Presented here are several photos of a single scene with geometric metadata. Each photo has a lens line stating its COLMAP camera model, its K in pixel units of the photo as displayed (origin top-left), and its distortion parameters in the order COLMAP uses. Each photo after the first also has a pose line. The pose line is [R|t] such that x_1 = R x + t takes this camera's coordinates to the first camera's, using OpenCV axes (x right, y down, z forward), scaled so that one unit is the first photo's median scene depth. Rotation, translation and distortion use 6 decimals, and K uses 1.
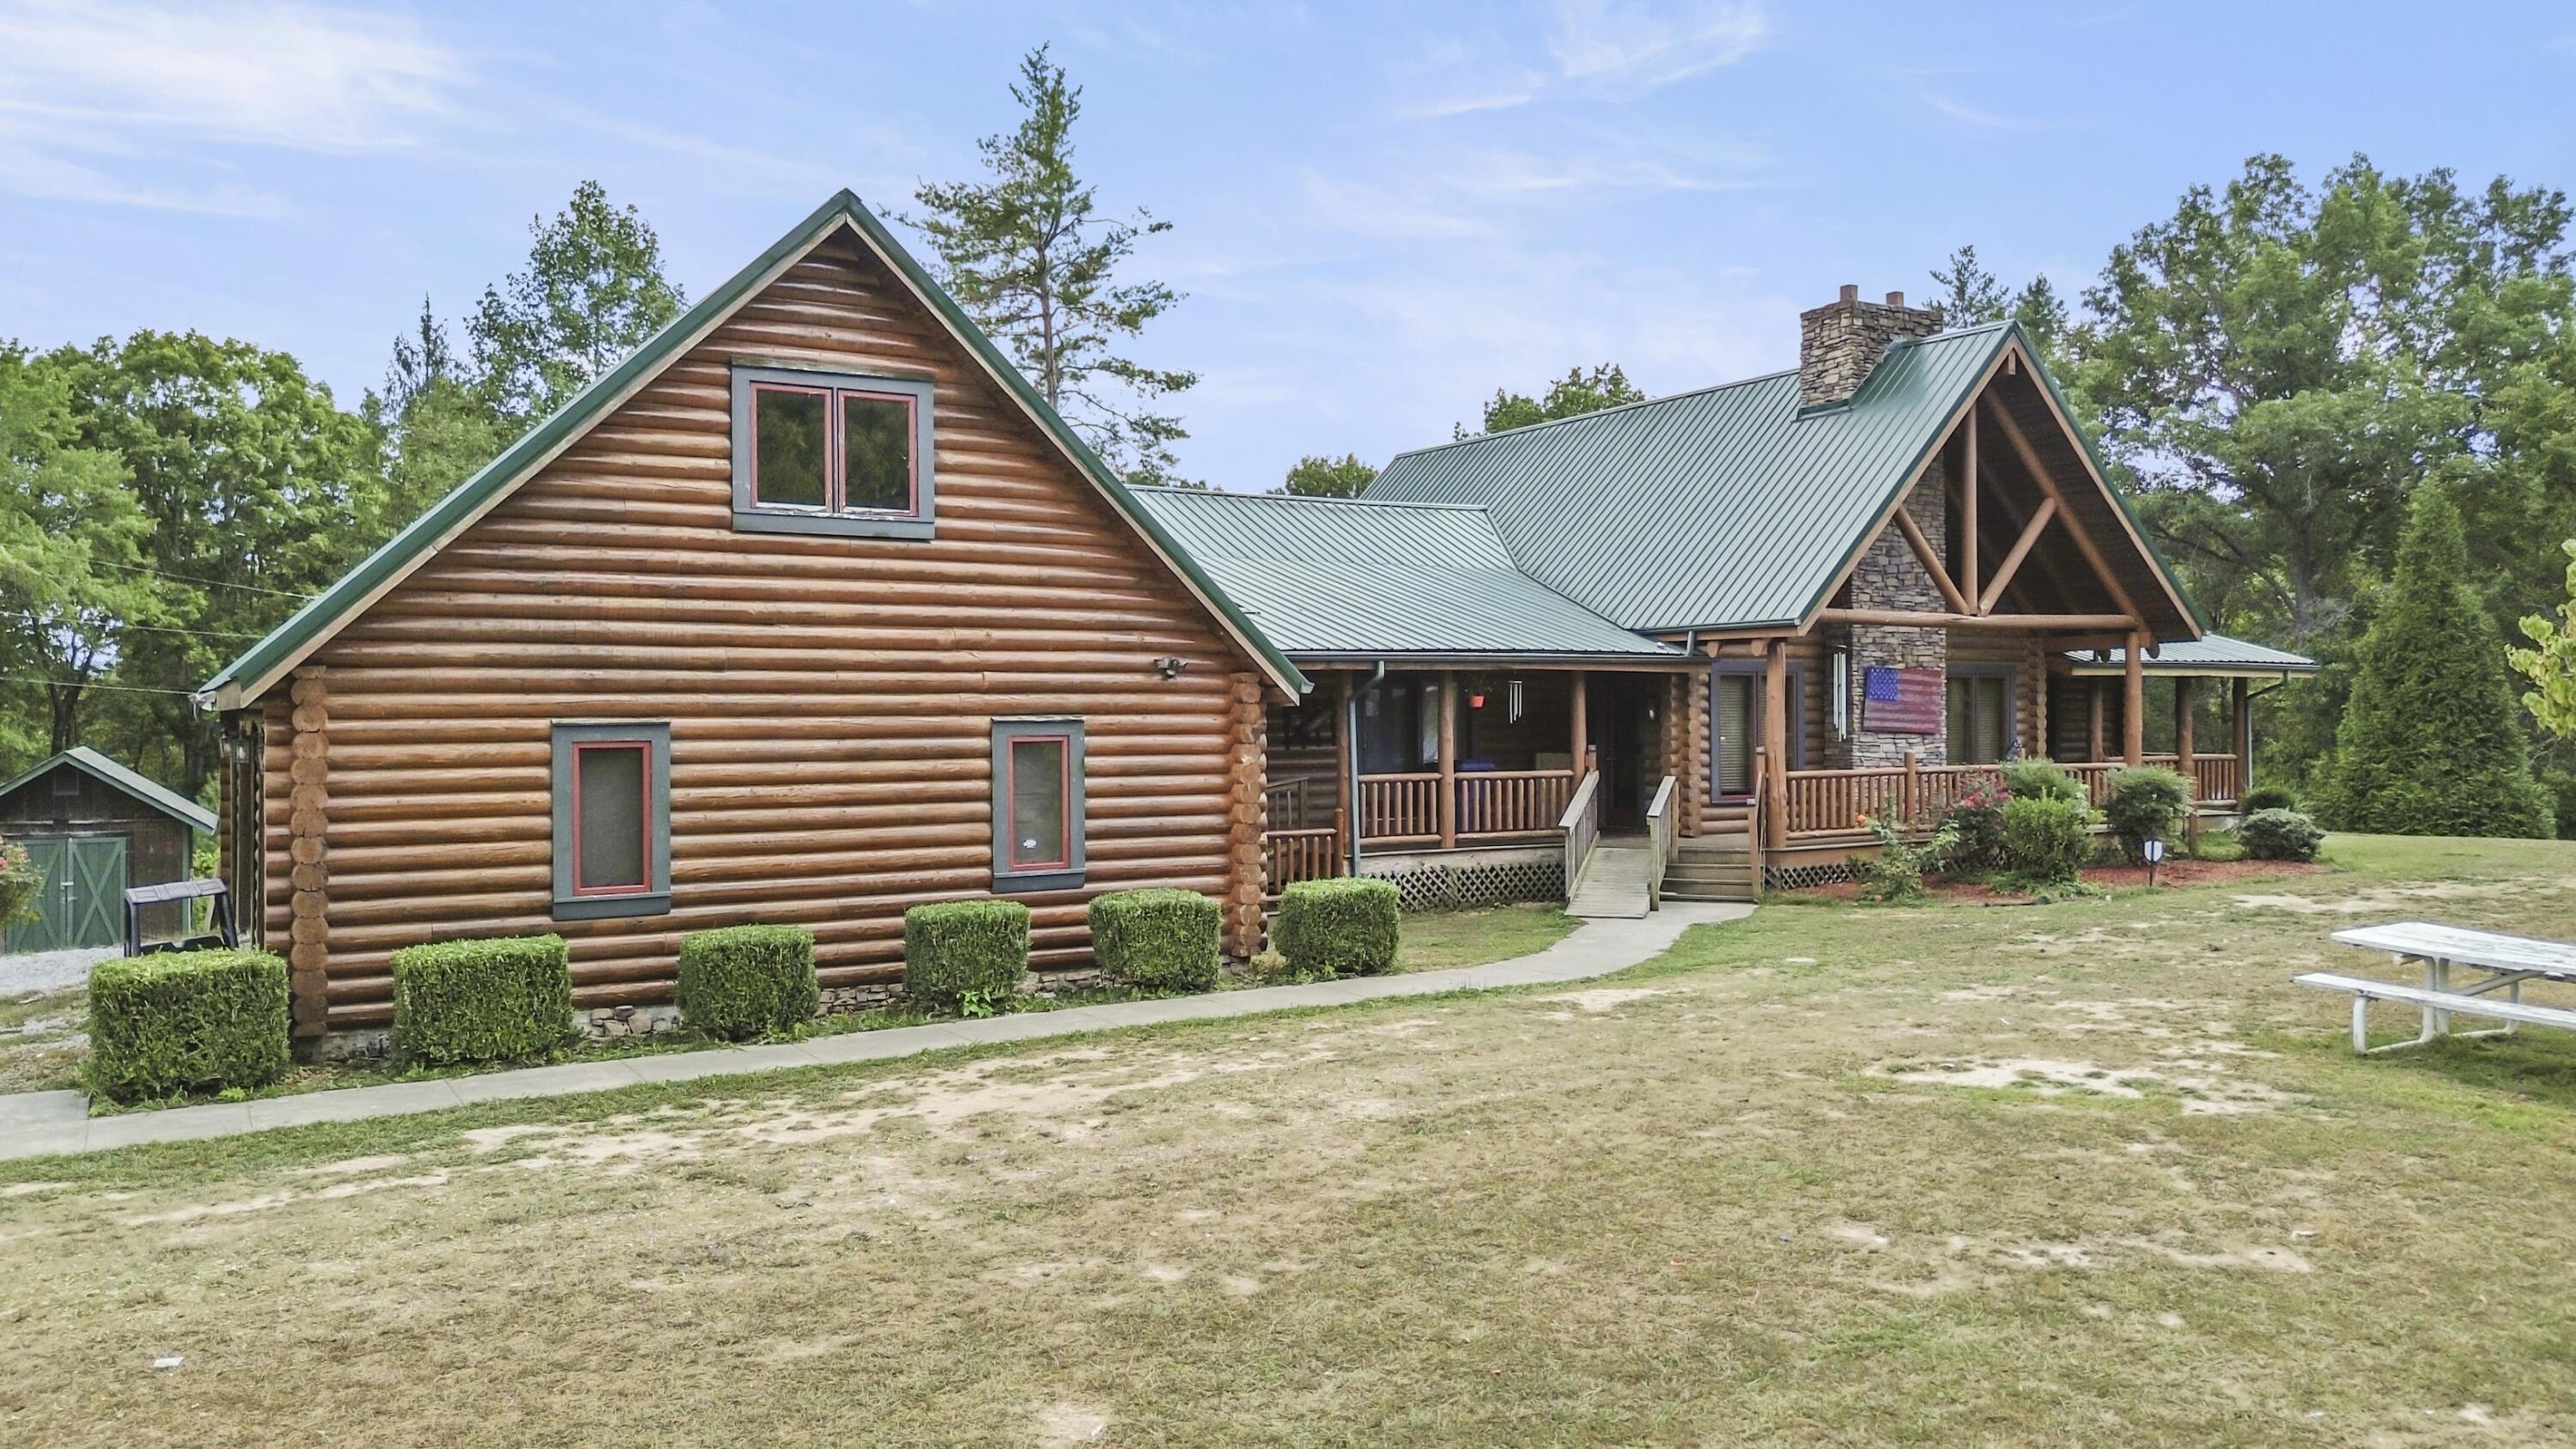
lens RADIAL K [[1838.2, 0, 1288.0], [0, 1838.2, 724.5], [0, 0, 1]] dist [0.042400, -0.000869]
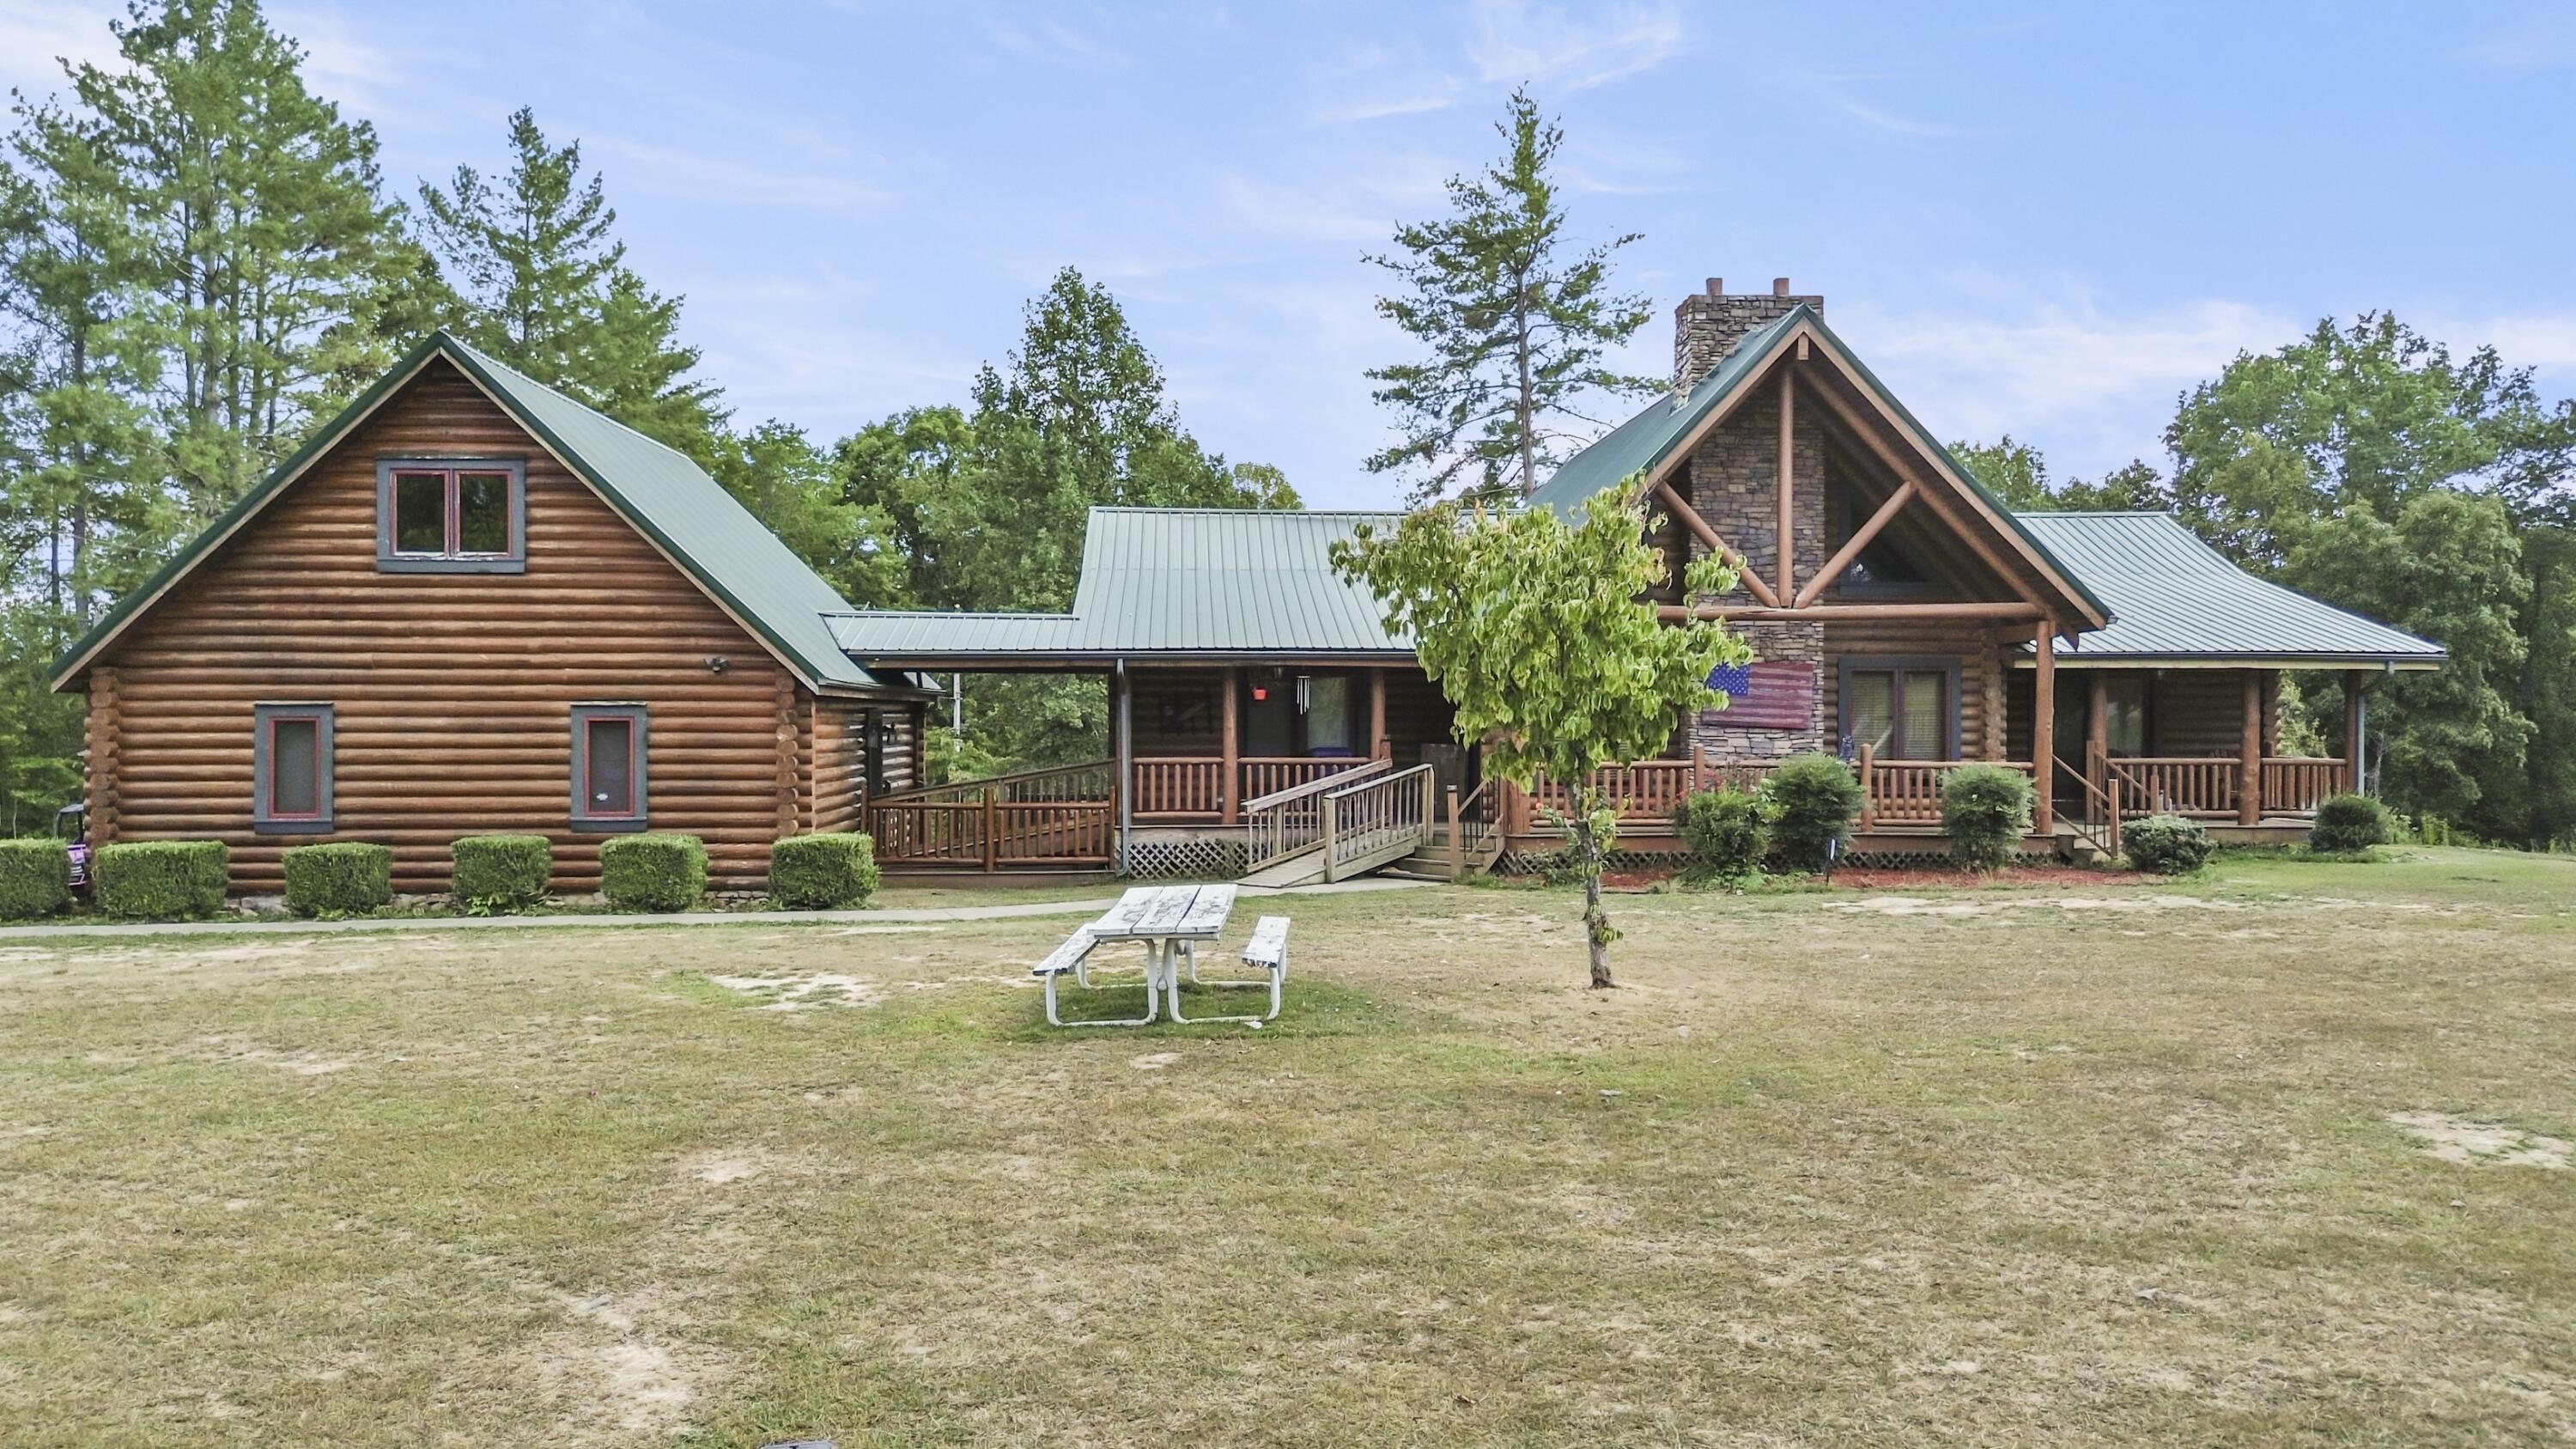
lens RADIAL K [[1805.3, 0, 1288.0], [0, 1805.3, 724.5], [0, 0, 1]] dist [0.041186, -0.002095]
pose [[0.892264, 0.008729, -0.451431, 0.873282], [-0.008648, 0.999960, 0.002243, 0.004560], [0.451432, 0.001902, 0.892303, 0.039889]]
